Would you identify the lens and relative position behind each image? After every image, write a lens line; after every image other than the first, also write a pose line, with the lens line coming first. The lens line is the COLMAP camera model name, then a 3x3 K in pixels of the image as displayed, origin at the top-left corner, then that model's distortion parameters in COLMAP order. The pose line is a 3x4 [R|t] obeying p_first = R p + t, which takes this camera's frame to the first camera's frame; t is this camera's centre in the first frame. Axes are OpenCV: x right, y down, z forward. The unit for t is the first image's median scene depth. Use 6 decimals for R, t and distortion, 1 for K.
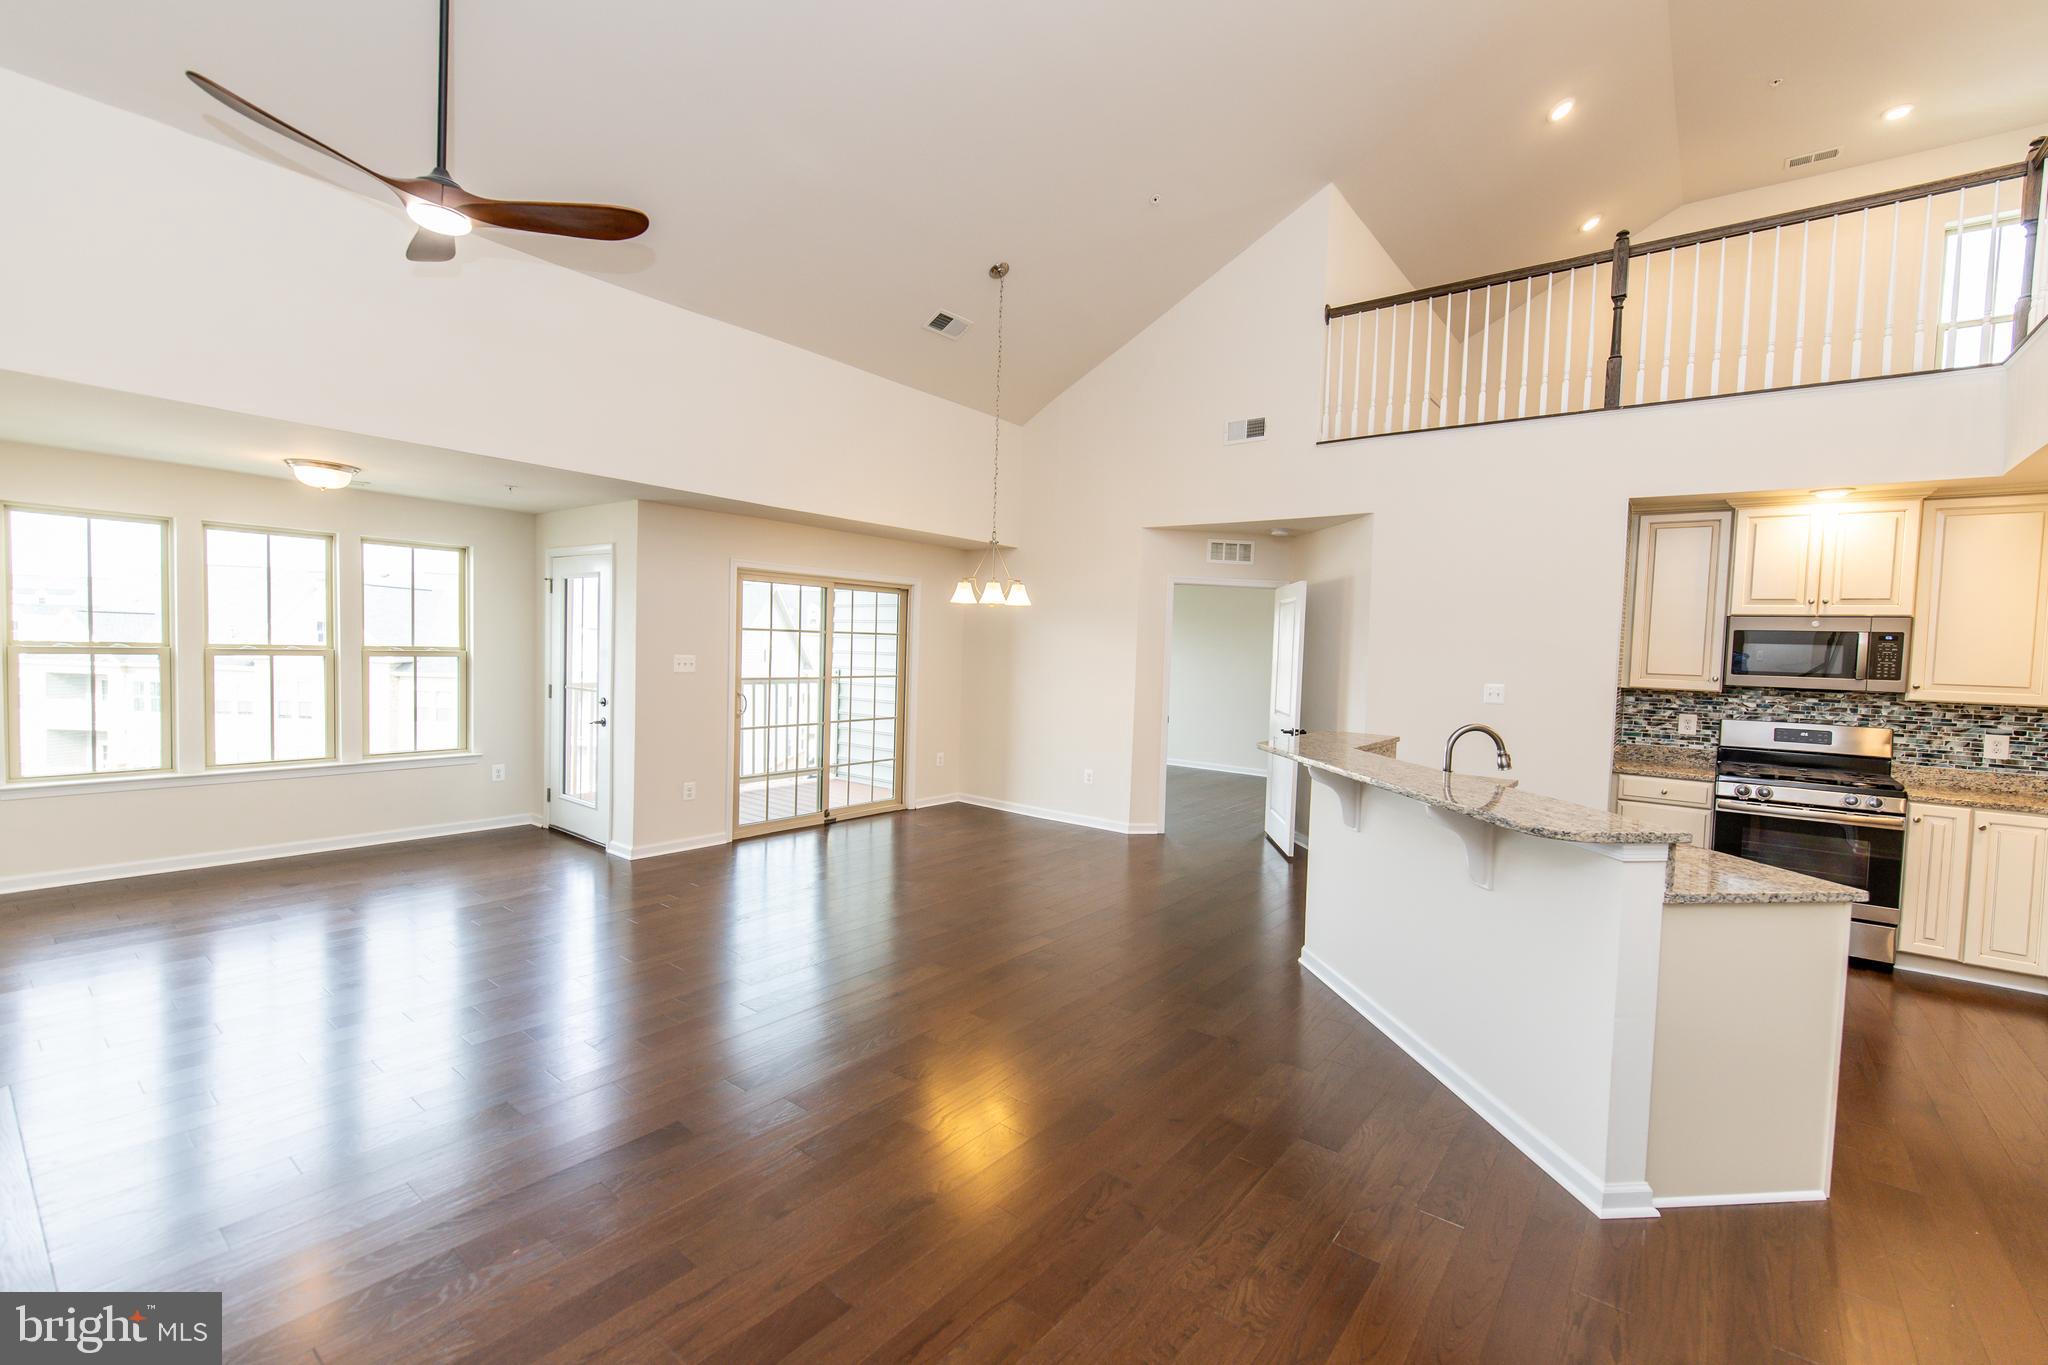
lens RADIAL K [[875.0, 0, 1005.1], [0, 875.0, 687.1], [0, 0, 1]] dist [-0.001440, -0.000730]
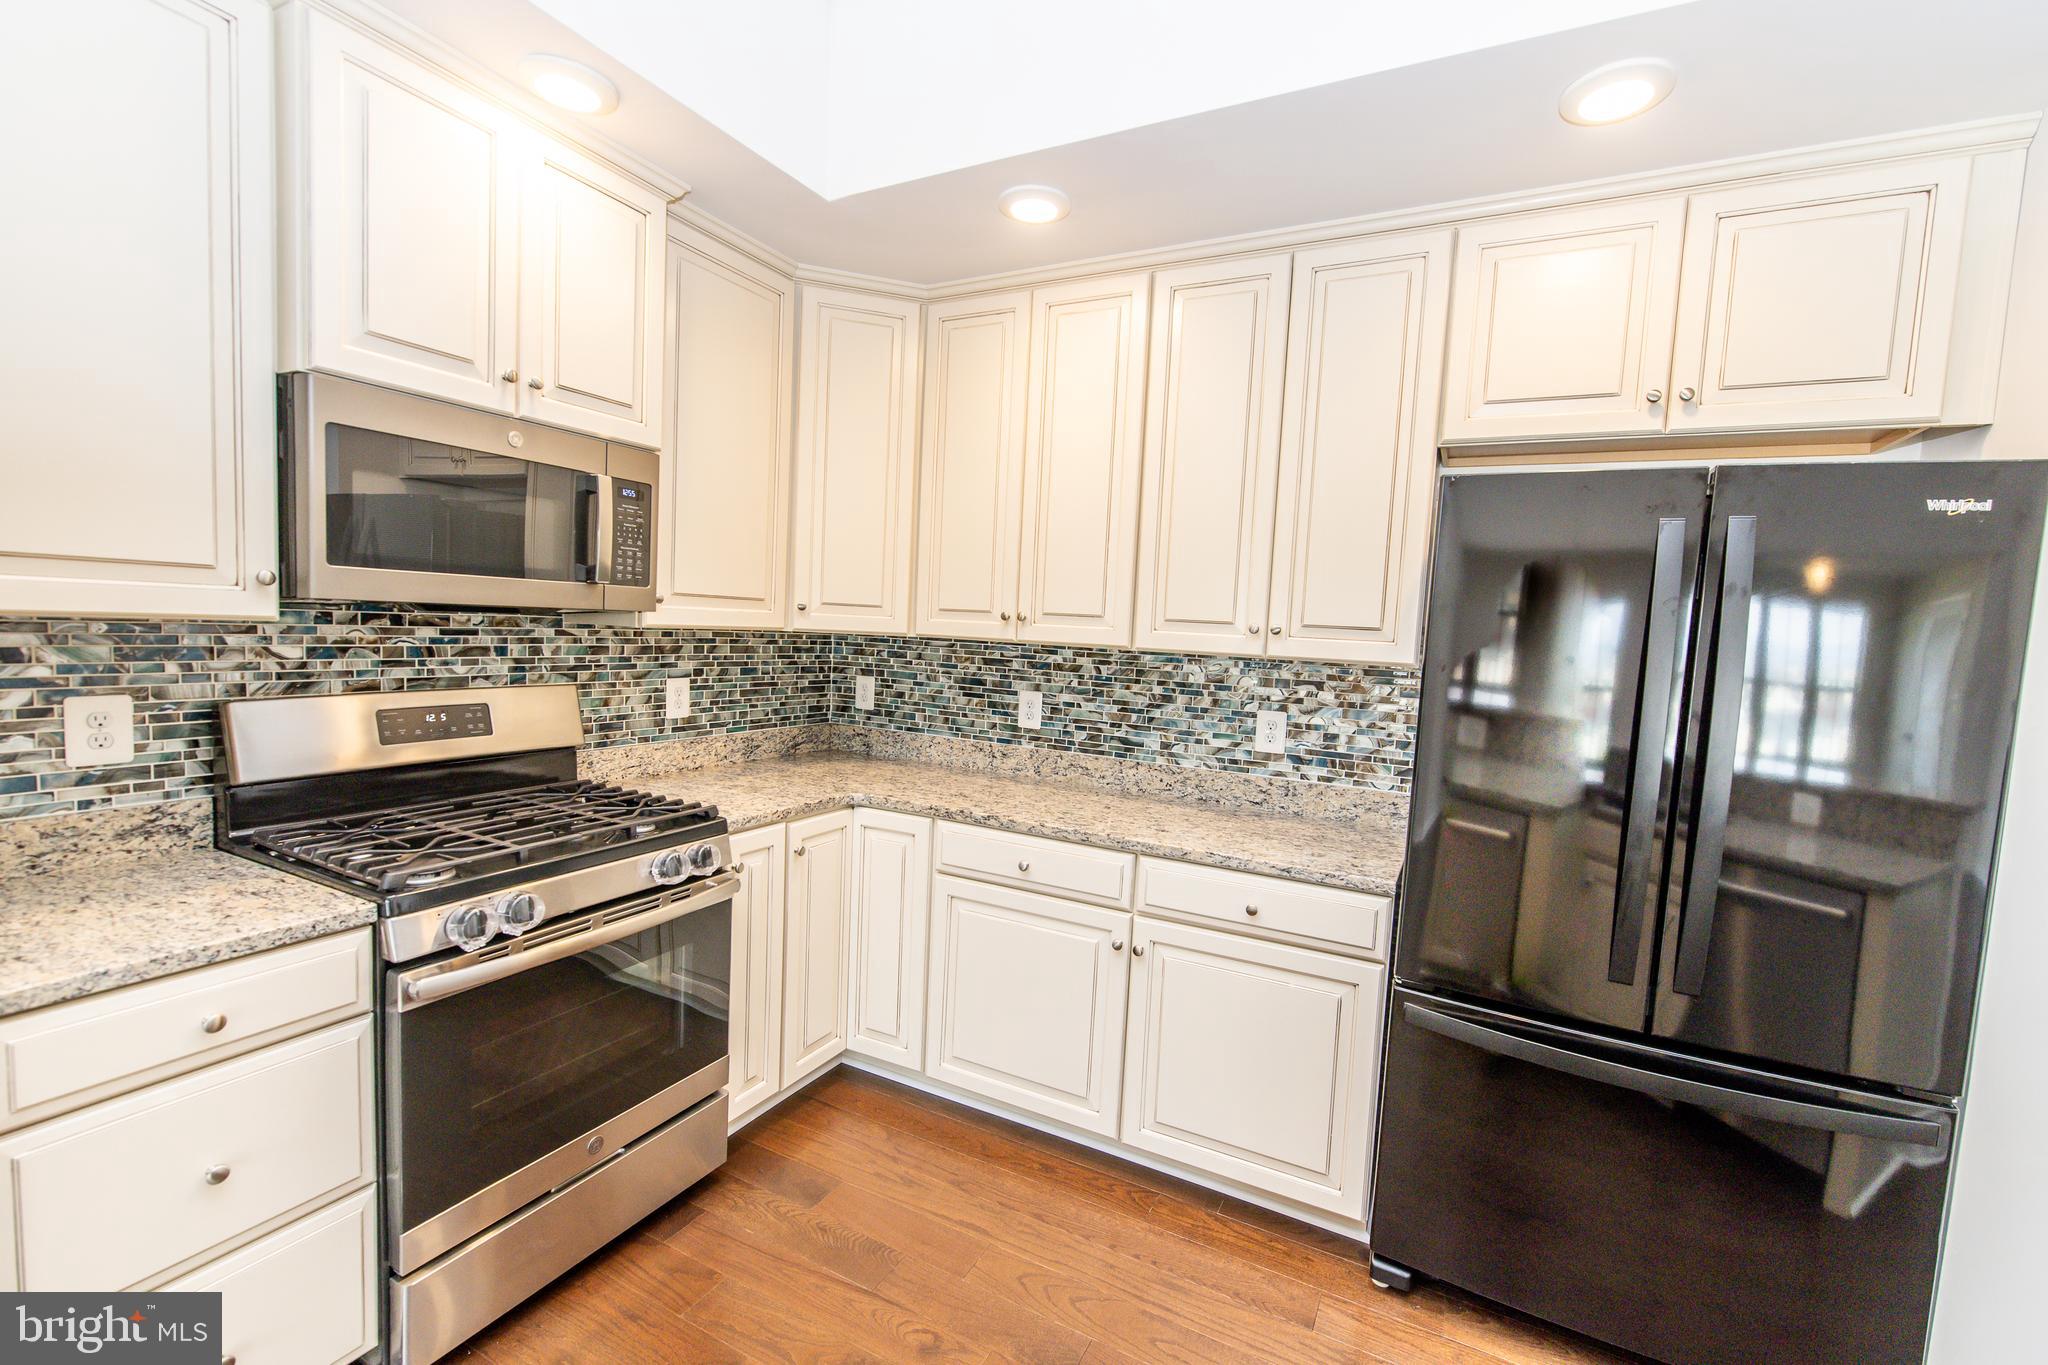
lens RADIAL K [[875.0, 0, 1038.2], [0, 875.0, 676.3], [0, 0, 1]] dist [-0.001440, -0.000730]
pose [[-0.210027, -0.100031, 0.972565, 0.470602], [-0.002677, 0.994807, 0.101740, -0.006966], [-0.977692, 0.018764, -0.209204, 0.822794]]
